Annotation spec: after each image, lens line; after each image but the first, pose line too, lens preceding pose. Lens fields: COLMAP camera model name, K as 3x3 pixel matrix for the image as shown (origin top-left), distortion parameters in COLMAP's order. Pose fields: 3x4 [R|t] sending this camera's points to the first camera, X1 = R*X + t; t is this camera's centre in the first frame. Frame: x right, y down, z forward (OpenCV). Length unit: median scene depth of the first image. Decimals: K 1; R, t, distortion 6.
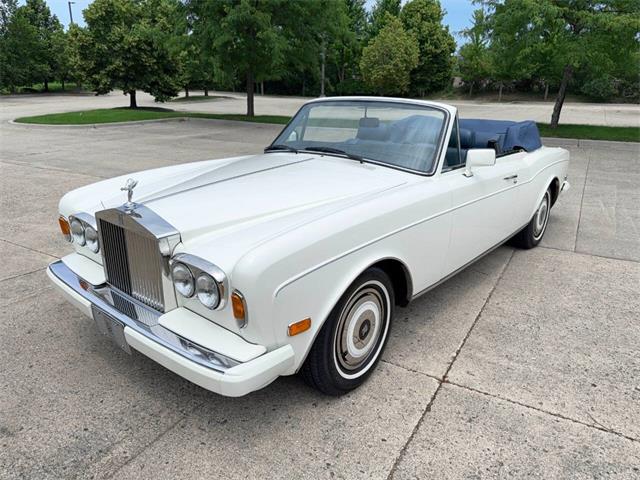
lens RADIAL K [[456.9, 0, 323.8], [0, 456.9, 240.8], [0, 0, 1]] dist [0.000679, -0.009039]
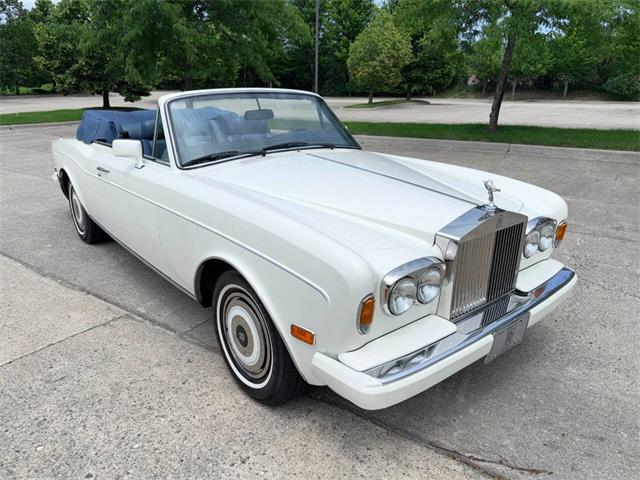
lens RADIAL K [[456.9, 0, 323.8], [0, 456.9, 240.8], [0, 0, 1]] dist [0.000679, -0.009039]
pose [[0.996753, 0.019253, -0.078186, 0.108144], [-0.019228, 0.999815, 0.001072, -0.014851], [0.078192, 0.000435, 0.996938, 0.053229]]
